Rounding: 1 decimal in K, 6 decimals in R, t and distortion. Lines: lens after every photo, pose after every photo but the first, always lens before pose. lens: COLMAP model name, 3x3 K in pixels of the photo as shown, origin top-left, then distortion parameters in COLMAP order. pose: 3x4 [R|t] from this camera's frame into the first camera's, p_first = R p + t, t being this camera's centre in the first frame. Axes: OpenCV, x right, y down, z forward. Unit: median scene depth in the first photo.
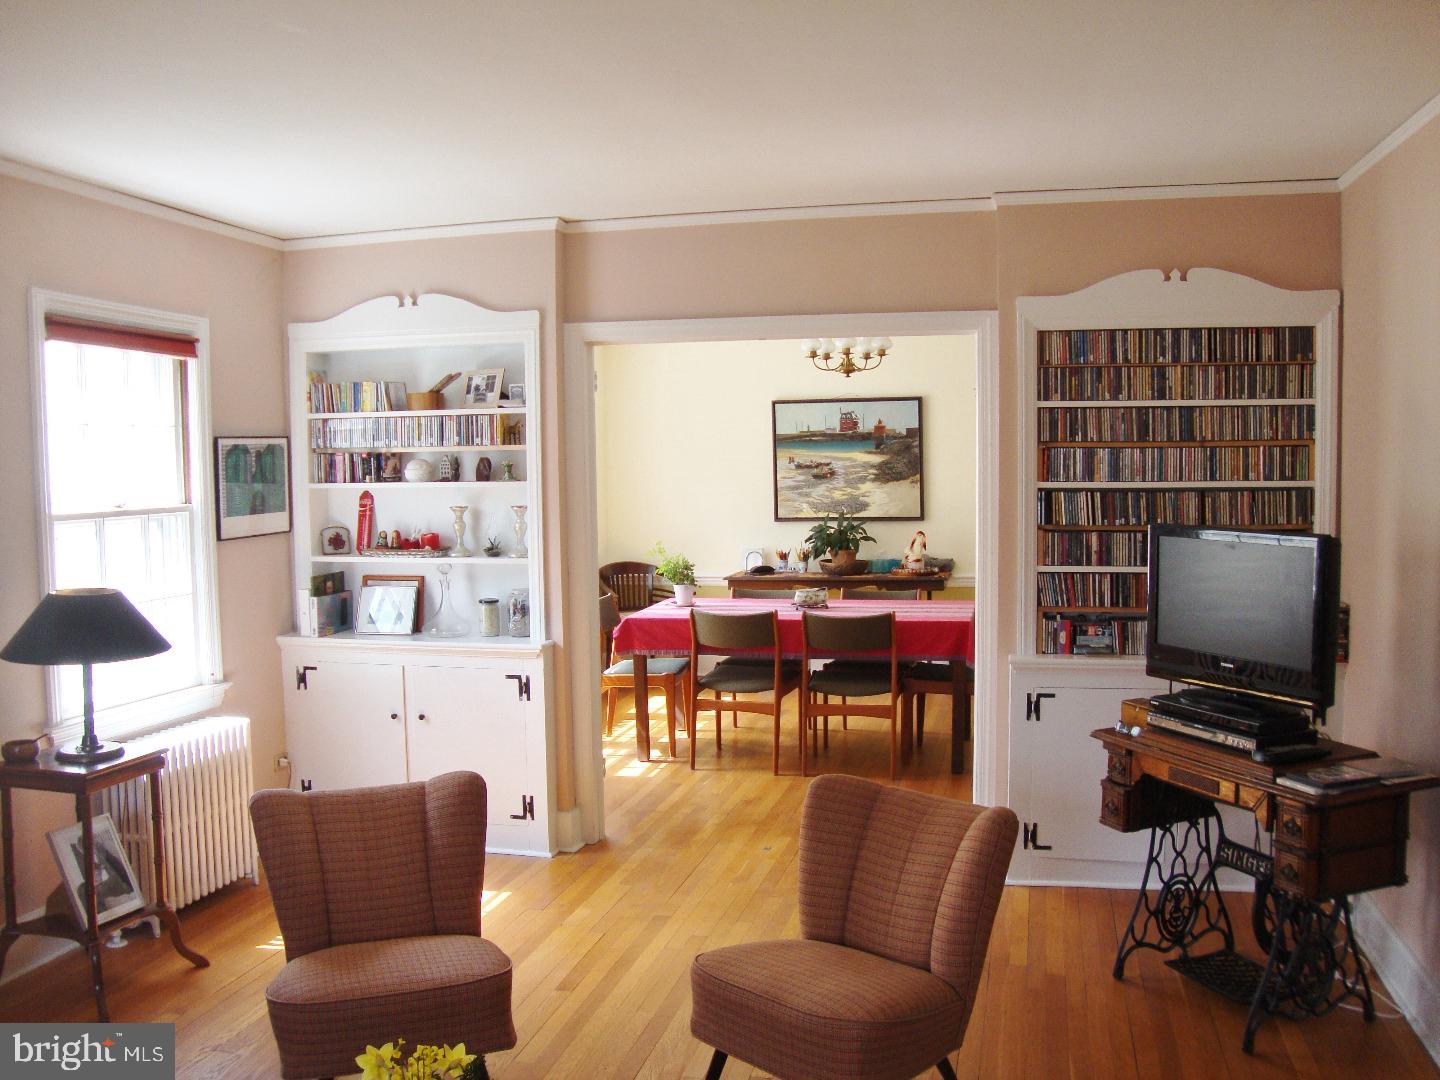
lens RADIAL K [[1291.2, 0, 720.0], [0, 1291.2, 540.0], [0, 0, 1]] dist [-0.205543, 0.212520]
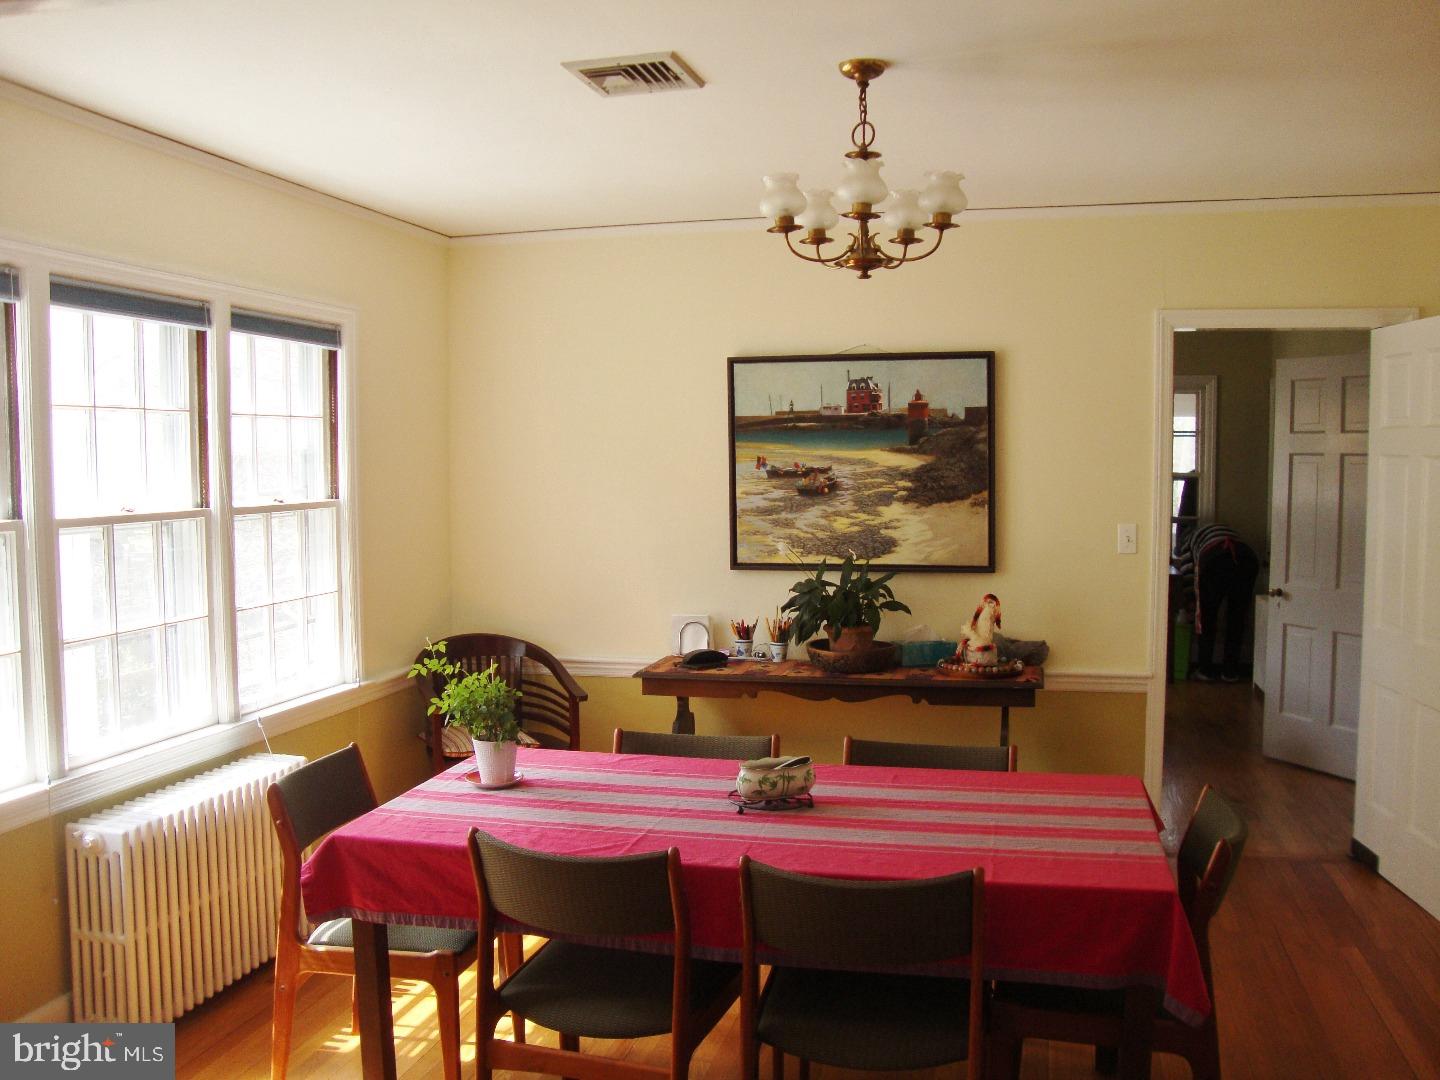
lens RADIAL K [[1291.2, 0, 720.0], [0, 1291.2, 540.0], [0, 0, 1]] dist [-0.205543, 0.212520]
pose [[0.999928, 0.010444, -0.005834, 0.041716], [-0.010442, 0.999945, 0.000376, -0.028283], [0.005838, -0.000315, 0.999983, 0.439078]]
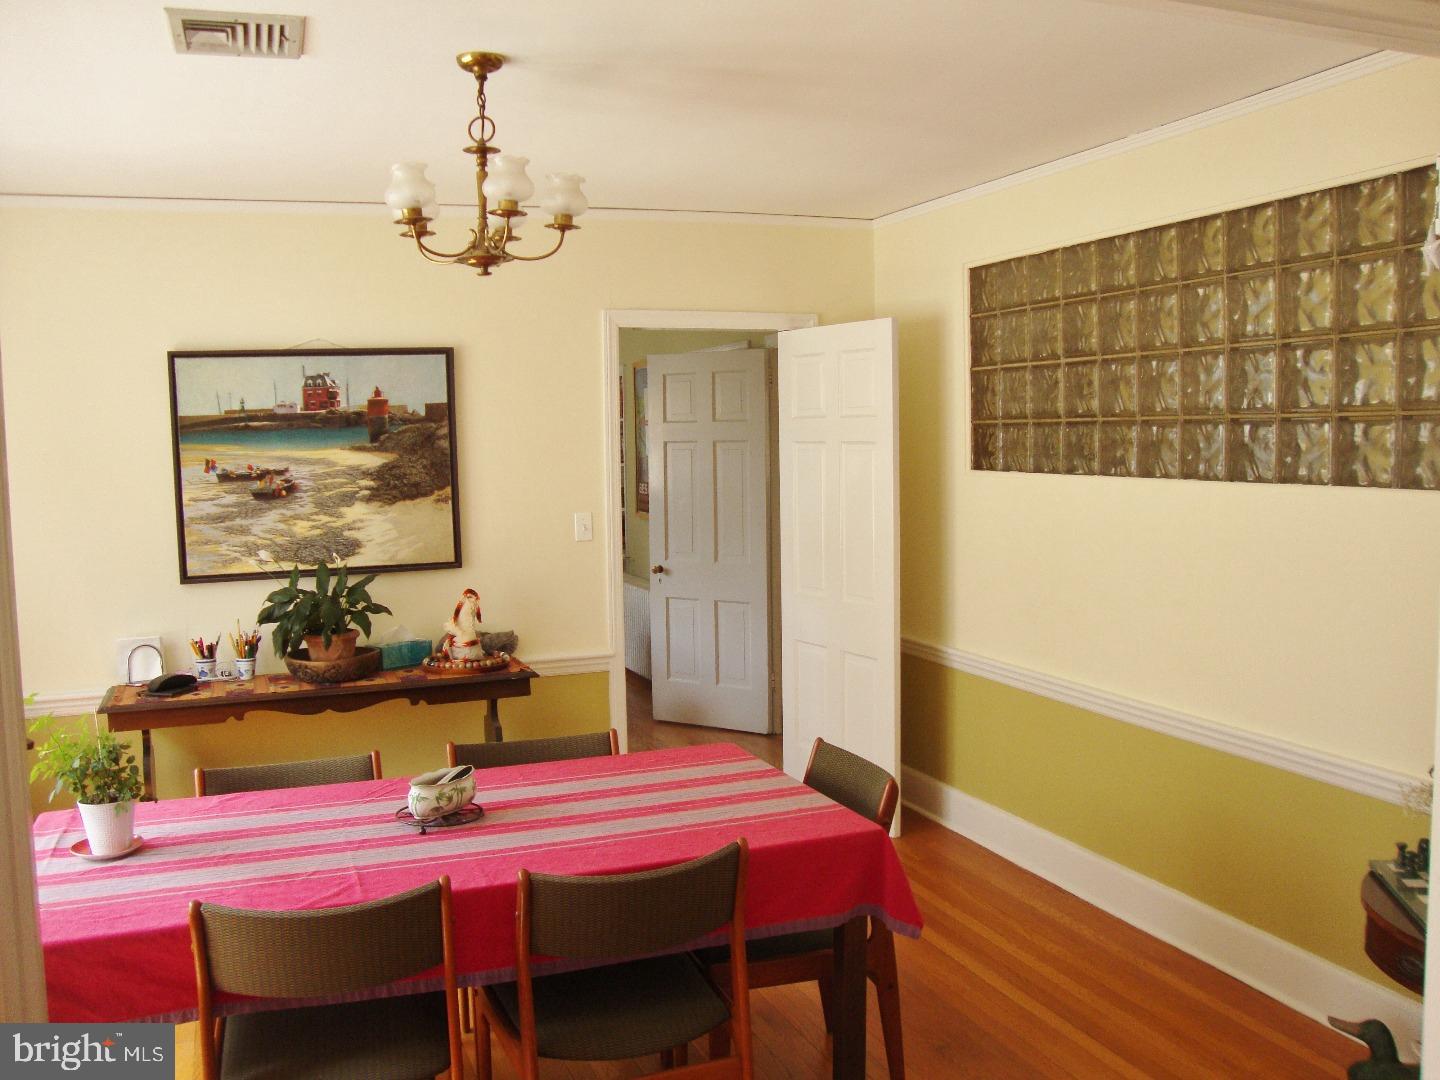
lens RADIAL K [[1291.2, 0, 720.0], [0, 1291.2, 540.0], [0, 0, 1]] dist [-0.205543, 0.212520]
pose [[0.821233, -0.047173, 0.568640, -0.067055], [0.045099, 0.998825, 0.017727, -0.032041], [-0.568808, 0.011087, 0.822395, 0.470921]]
